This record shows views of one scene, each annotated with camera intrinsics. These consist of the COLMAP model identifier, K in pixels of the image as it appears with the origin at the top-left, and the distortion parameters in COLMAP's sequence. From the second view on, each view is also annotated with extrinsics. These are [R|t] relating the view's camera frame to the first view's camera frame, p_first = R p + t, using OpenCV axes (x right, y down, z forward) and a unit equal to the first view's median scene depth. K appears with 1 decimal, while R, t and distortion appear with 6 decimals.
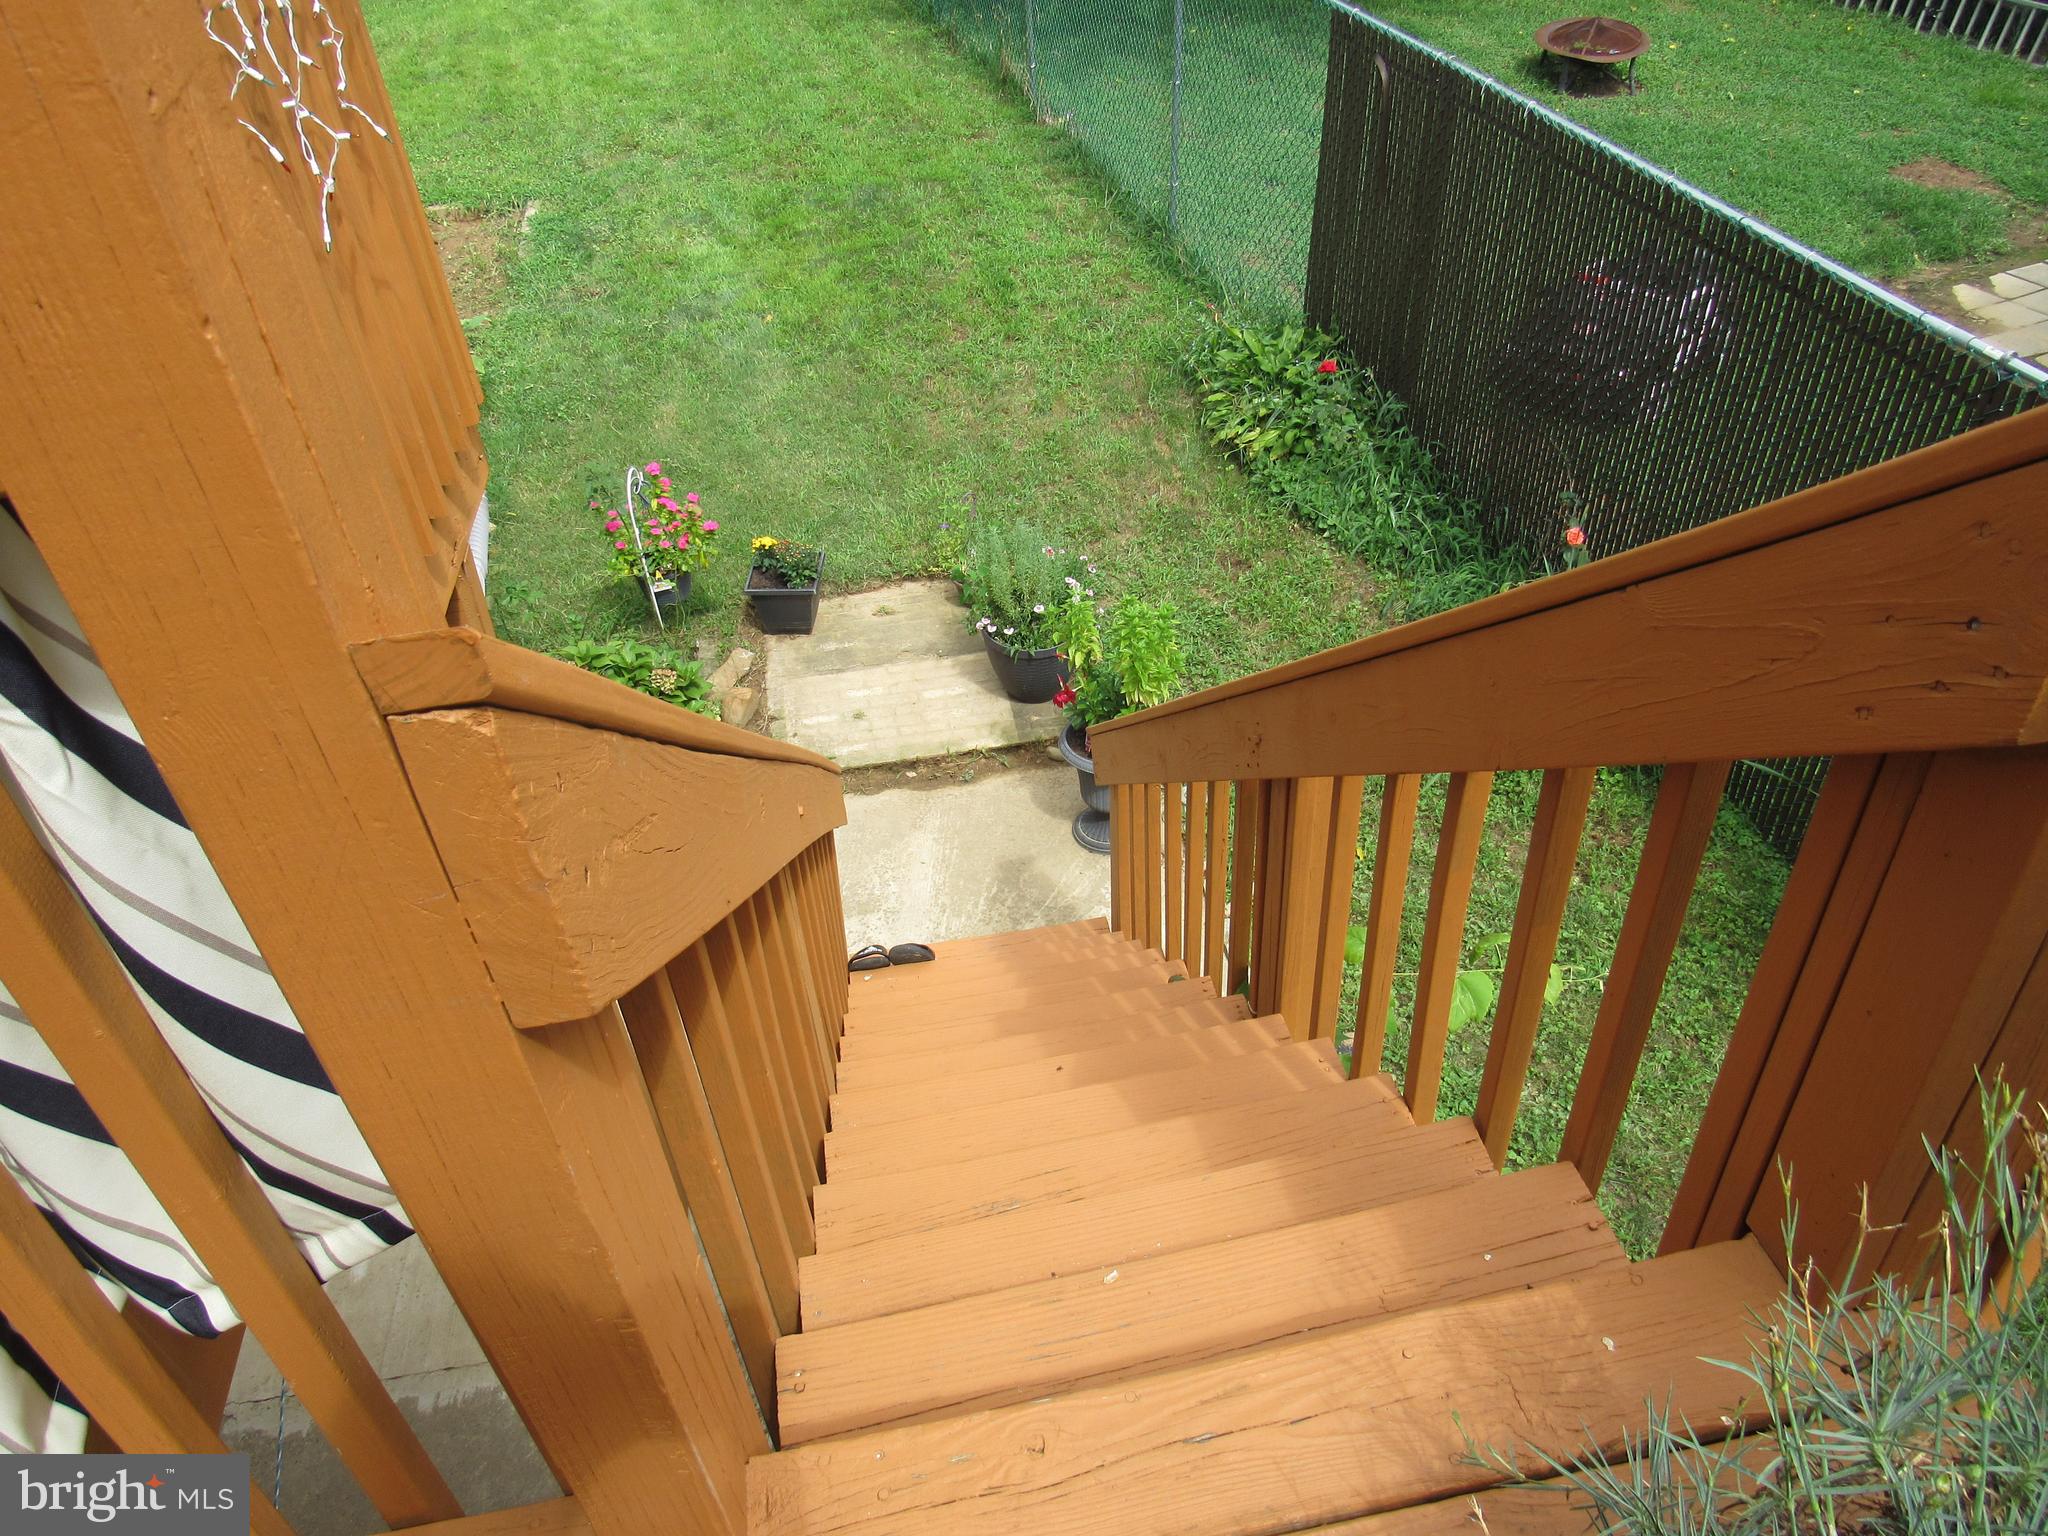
lens RADIAL K [[1474.1, 0, 1027.8], [0, 1474.1, 760.3], [0, 0, 1]] dist [-0.029403, 0.010378]
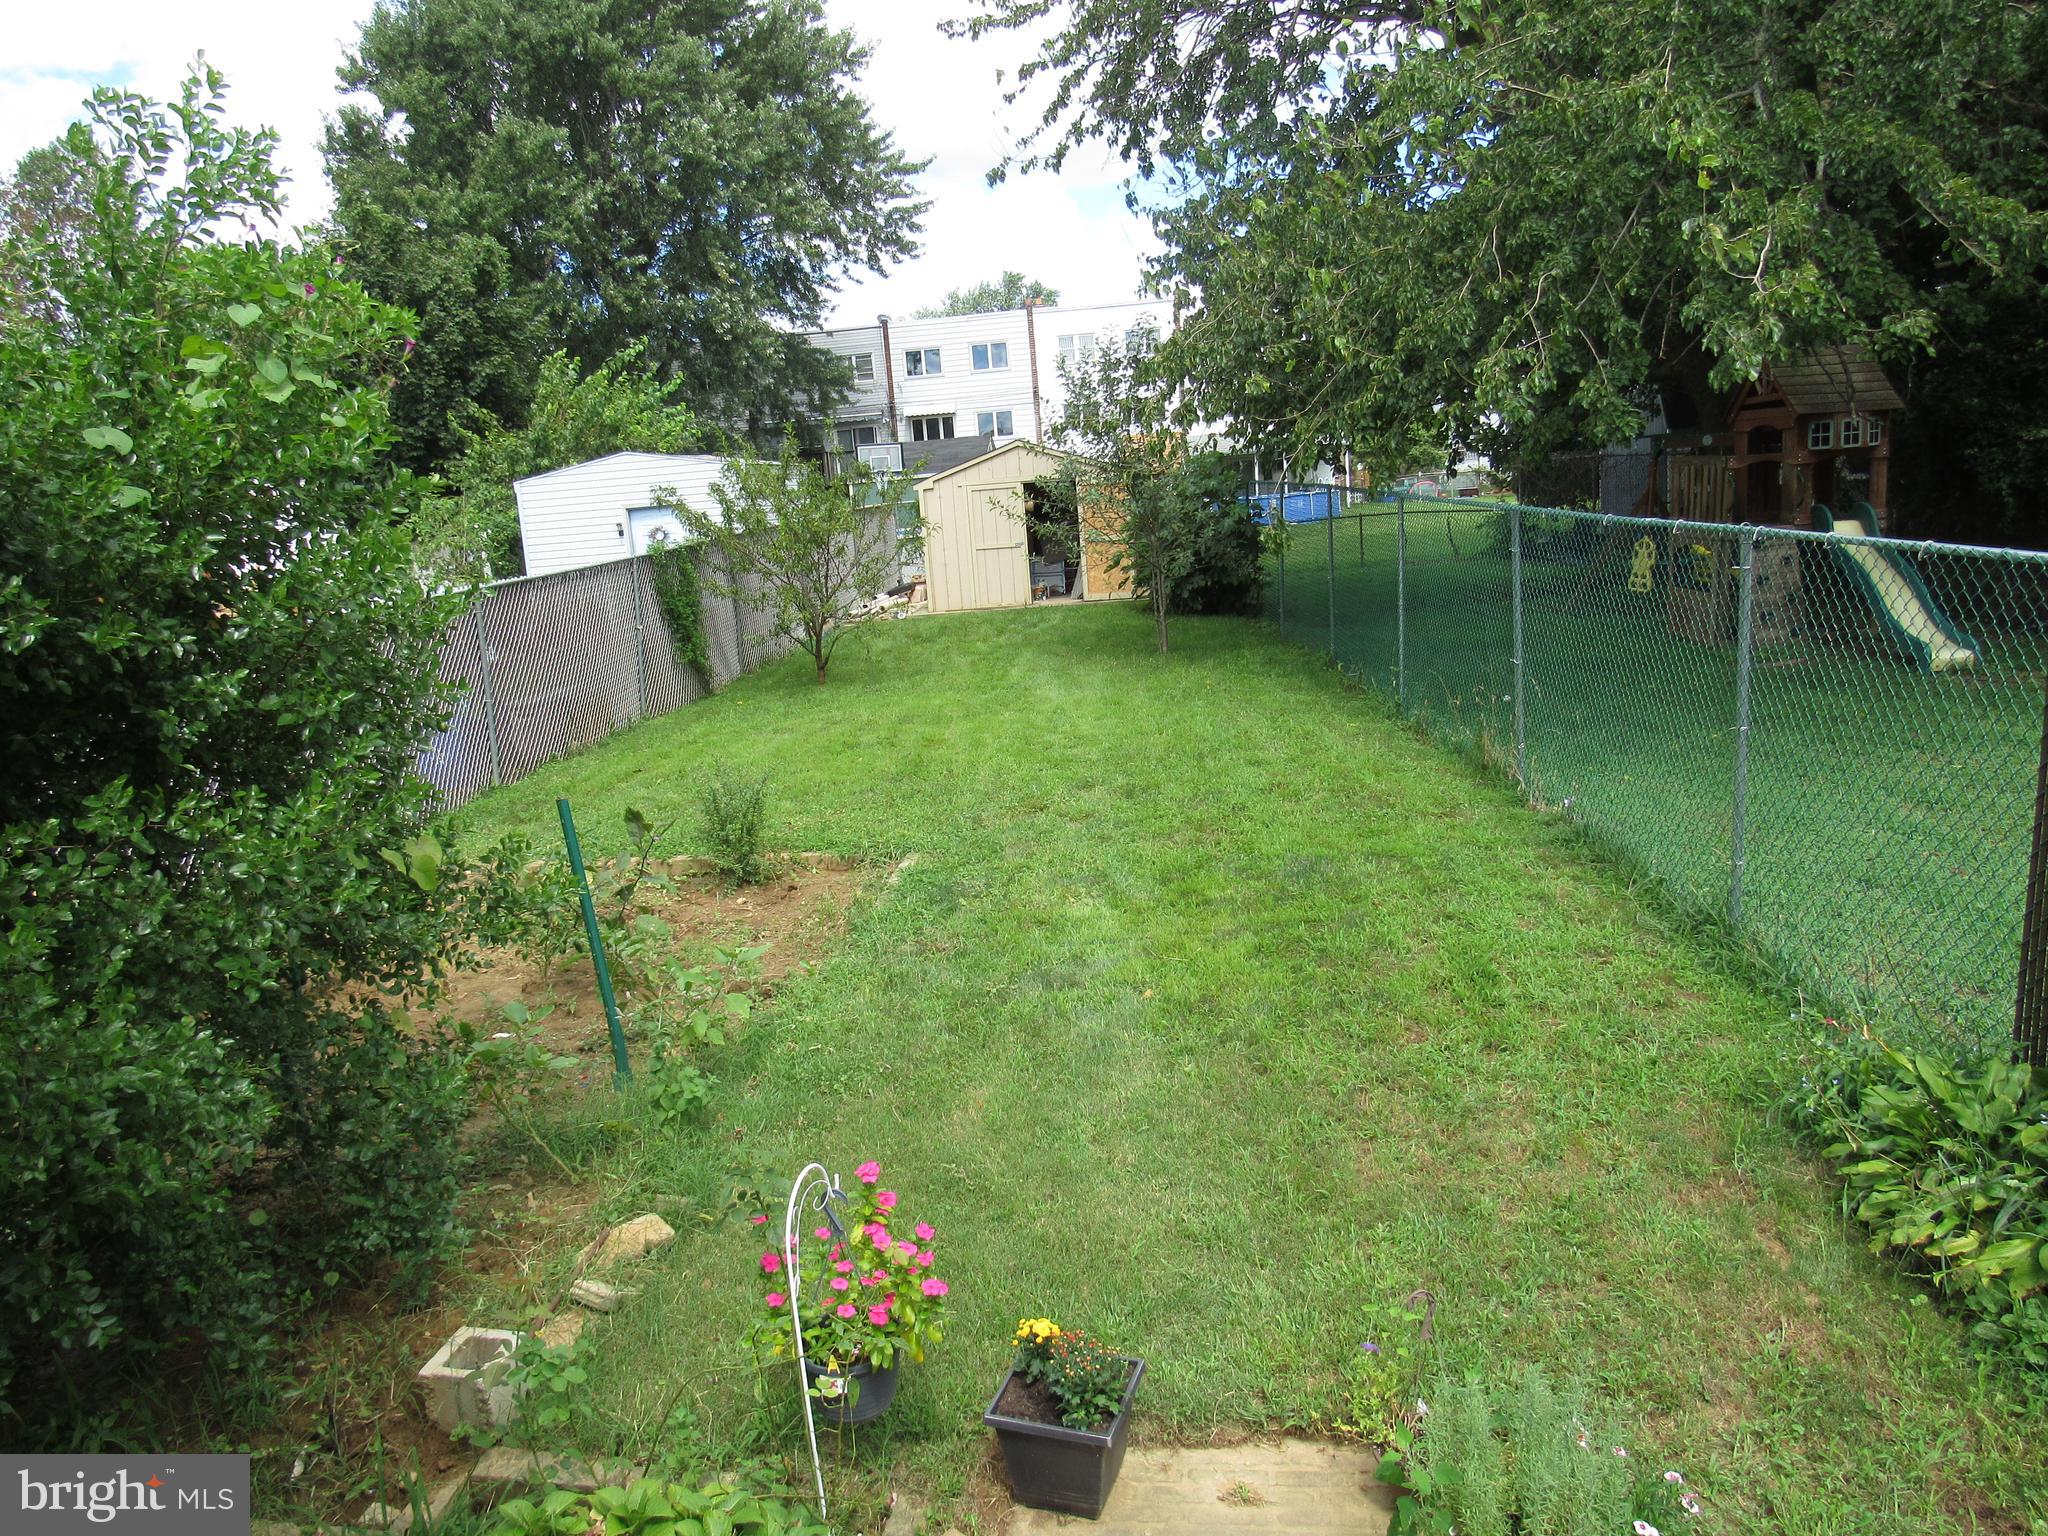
lens RADIAL K [[1474.1, 0, 1035.2], [0, 1474.1, 773.5], [0, 0, 1]] dist [-0.029403, 0.010378]
pose [[0.954619, 0.039579, -0.295187, -0.018590], [-0.172716, 0.881020, -0.440424, -0.068753], [0.242634, 0.471421, 0.847875, 0.333233]]
